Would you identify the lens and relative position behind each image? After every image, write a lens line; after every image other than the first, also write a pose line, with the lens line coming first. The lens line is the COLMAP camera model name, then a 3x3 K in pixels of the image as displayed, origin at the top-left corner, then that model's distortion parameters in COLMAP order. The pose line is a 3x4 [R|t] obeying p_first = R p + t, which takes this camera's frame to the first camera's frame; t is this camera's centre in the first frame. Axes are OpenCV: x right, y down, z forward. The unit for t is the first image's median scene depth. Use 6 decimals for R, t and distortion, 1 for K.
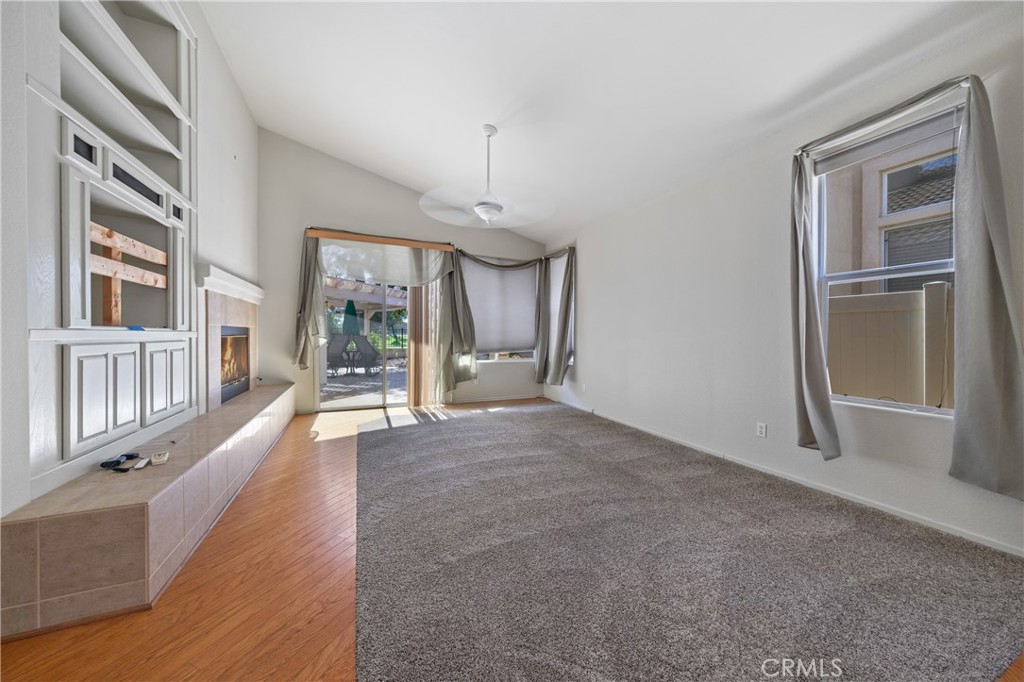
lens RADIAL K [[341.3, 0, 512.0], [0, 341.3, 341.0], [0, 0, 1]] dist [-0.000421, -0.000052]
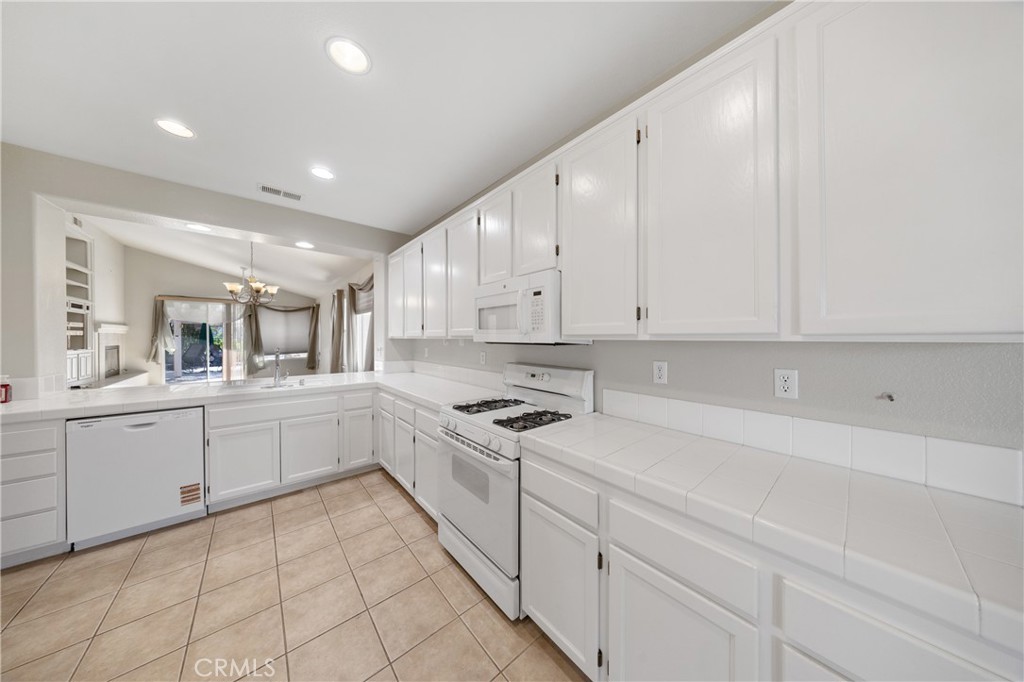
lens RADIAL K [[309.2, 0, 514.2], [0, 309.2, 338.1], [0, 0, 1]] dist [0.009042, -0.000035]
pose [[0.967565, -0.008627, 0.252474, 1.319380], [0.011420, 0.999889, -0.009601, -0.043534], [-0.252363, 0.012173, 0.967556, -1.785100]]
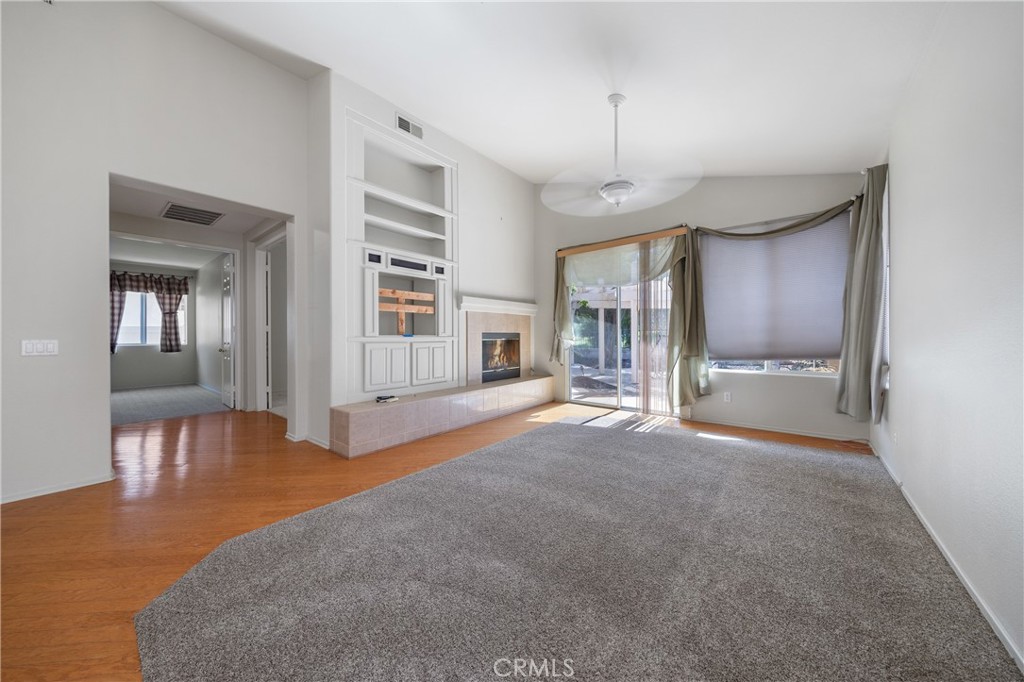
lens RADIAL K [[357.6, 0, 512.0], [0, 357.6, 341.0], [0, 0, 1]] dist [-0.000396, -0.000080]
pose [[0.437840, -0.002834, -0.899048, 0.637639], [-0.002221, 0.999989, -0.004234, 0.000488], [0.899050, 0.003850, 0.437829, 0.380624]]
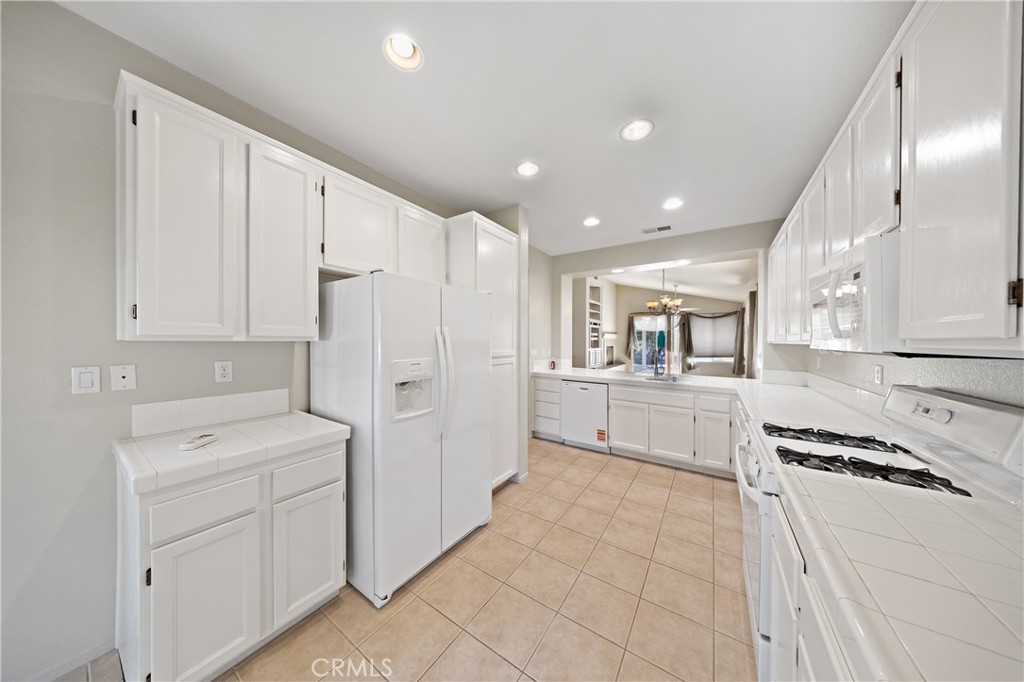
lens RADIAL K [[298.5, 0, 497.3], [0, 298.5, 343.6], [0, 0, 1]] dist [0.000270, -0.000002]
pose [[0.480587, 0.004425, -0.876936, 1.593717], [-0.015335, 0.999877, -0.003359, -0.042099], [0.876813, 0.015062, 0.480596, -1.799493]]
